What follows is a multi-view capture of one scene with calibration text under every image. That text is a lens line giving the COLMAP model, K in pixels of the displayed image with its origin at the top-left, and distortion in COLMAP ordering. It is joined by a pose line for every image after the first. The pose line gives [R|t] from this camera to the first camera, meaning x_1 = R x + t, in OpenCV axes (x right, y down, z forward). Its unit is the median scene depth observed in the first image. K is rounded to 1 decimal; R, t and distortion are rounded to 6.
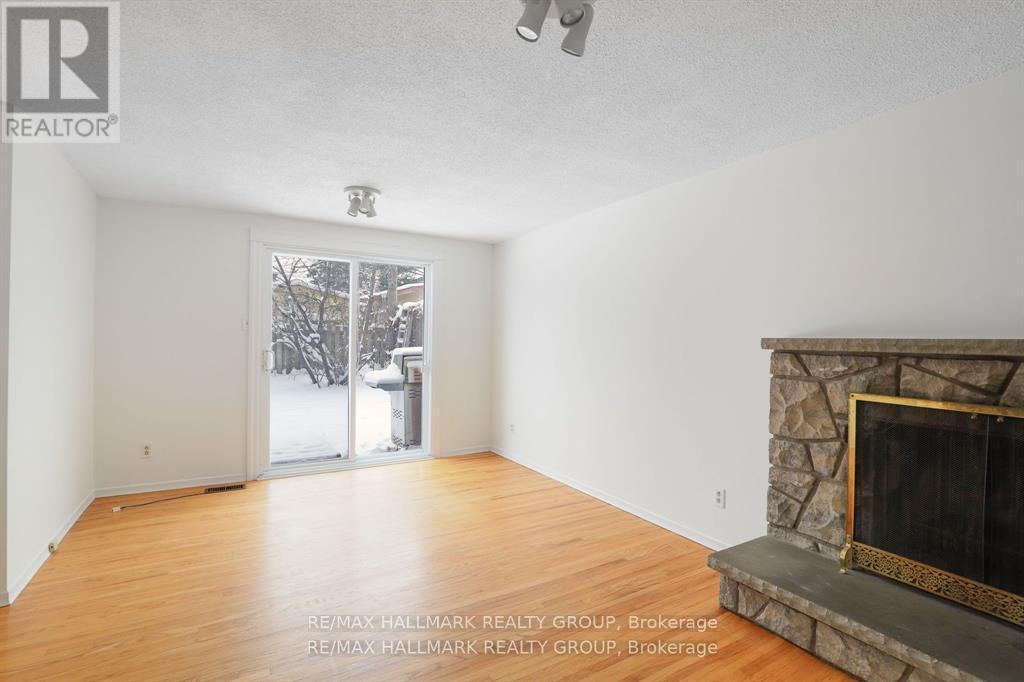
lens RADIAL K [[483.9, 0, 512.0], [0, 483.9, 341.0], [0, 0, 1]] dist [-0.001506, -0.000135]
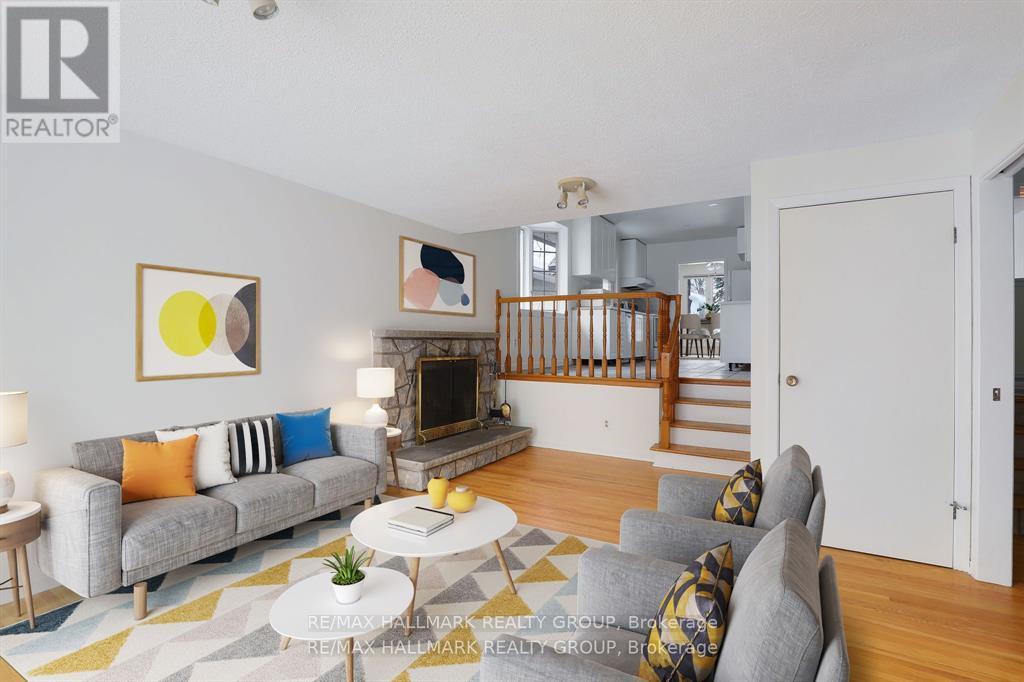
lens RADIAL K [[483.9, 0, 512.0], [0, 483.9, 341.0], [0, 0, 1]] dist [-0.001506, -0.000135]
pose [[-0.501236, -0.013898, 0.865199, -1.332144], [-0.005978, 0.999903, 0.012598, 0.011216], [-0.865290, 0.001142, -0.501270, 1.829439]]
